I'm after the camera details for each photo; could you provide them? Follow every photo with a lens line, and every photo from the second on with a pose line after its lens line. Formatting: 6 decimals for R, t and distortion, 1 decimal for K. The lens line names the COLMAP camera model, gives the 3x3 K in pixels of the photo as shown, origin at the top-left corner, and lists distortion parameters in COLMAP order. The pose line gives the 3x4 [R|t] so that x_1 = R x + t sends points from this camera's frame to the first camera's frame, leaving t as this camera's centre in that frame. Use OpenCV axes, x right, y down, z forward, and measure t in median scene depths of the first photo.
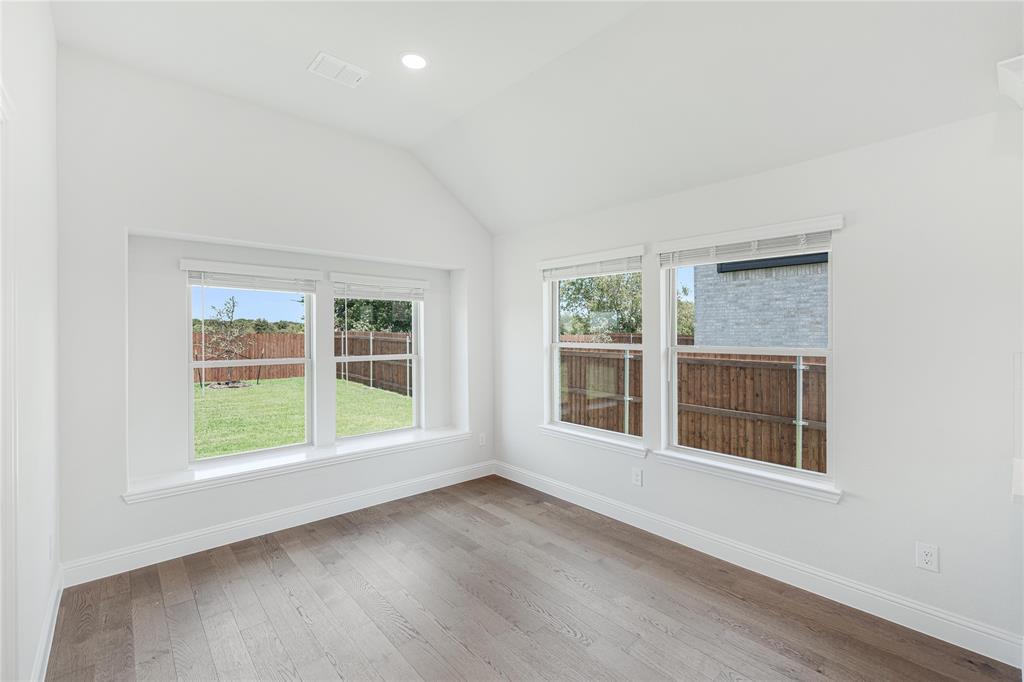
lens RADIAL K [[444.5, 0, 512.2], [0, 444.5, 329.7], [0, 0, 1]] dist [-0.000300, -0.000033]
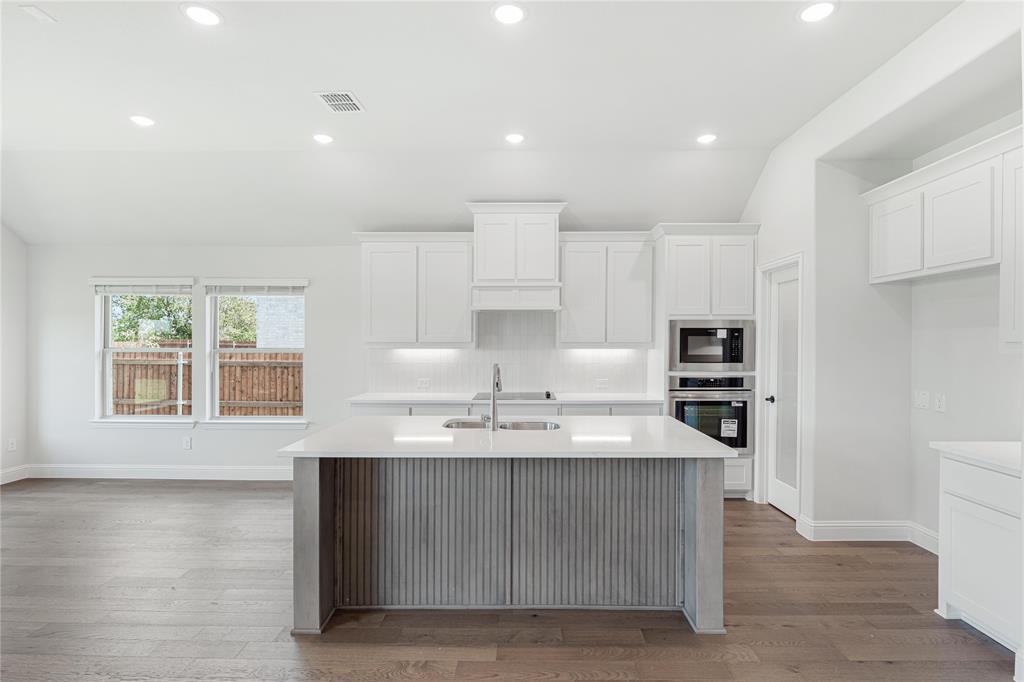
lens RADIAL K [[509.8, 0, 513.6], [0, 509.8, 337.8], [0, 0, 1]] dist [0.004075, 0.000595]
pose [[0.676424, 0.003607, 0.736504, -0.112248], [-0.006799, 0.999976, 0.001346, -0.004329], [-0.736481, -0.005918, 0.676432, -0.452816]]
